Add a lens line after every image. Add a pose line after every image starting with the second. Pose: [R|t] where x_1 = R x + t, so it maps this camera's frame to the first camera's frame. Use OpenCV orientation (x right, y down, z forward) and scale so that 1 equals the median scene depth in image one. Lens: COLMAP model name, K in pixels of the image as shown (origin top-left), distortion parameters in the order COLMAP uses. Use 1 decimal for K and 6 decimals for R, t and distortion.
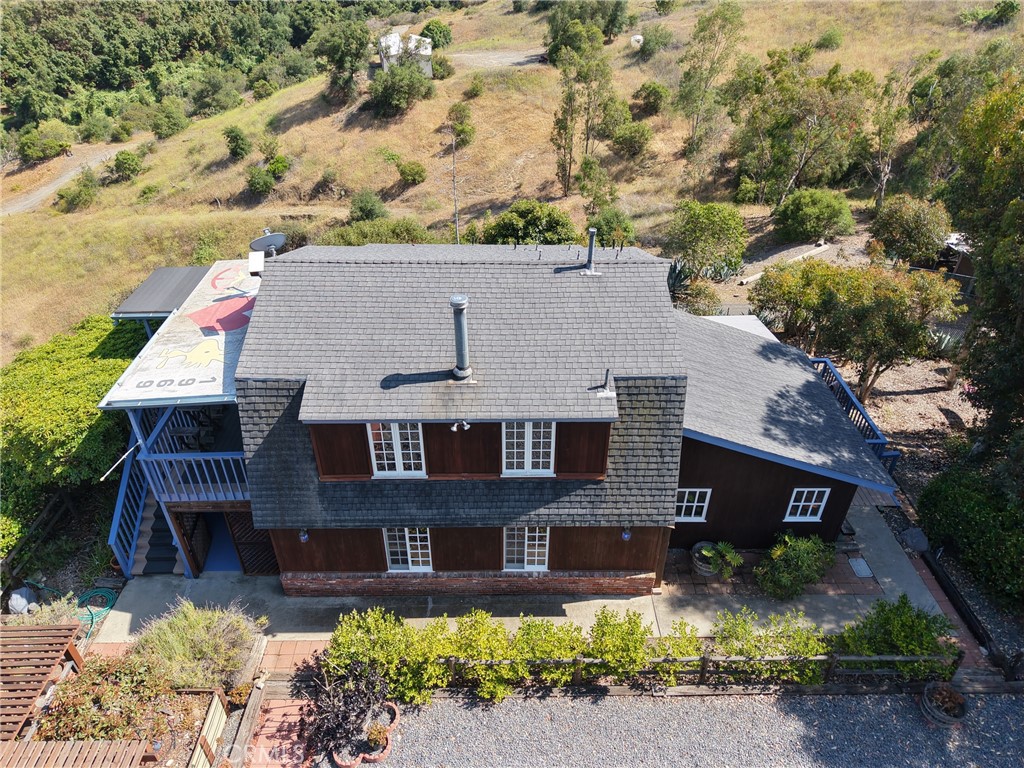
lens RADIAL K [[719.6, 0, 510.9], [0, 719.6, 382.8], [0, 0, 1]] dist [0.069588, 0.000212]
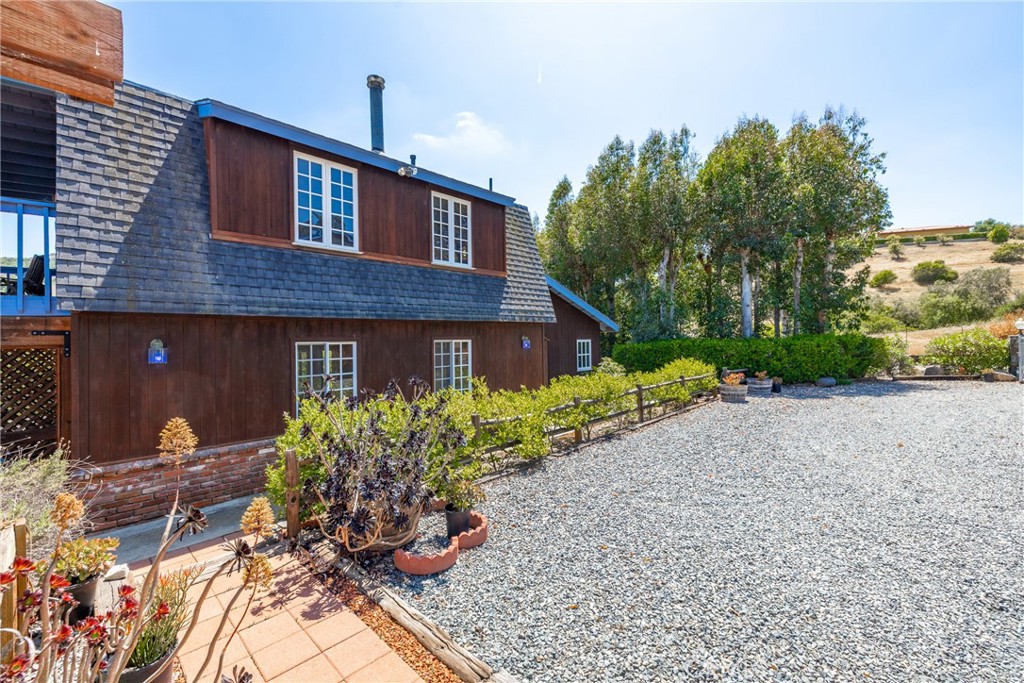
lens RADIAL K [[436.0, 0, 509.7], [0, 436.0, 347.4], [0, 0, 1]] dist [-0.001519, 0.000525]
pose [[0.690613, -0.007089, 0.723190, -0.365379], [0.429004, 0.809045, -0.401748, 0.498666], [-0.582245, 0.587704, 0.561778, 0.669784]]
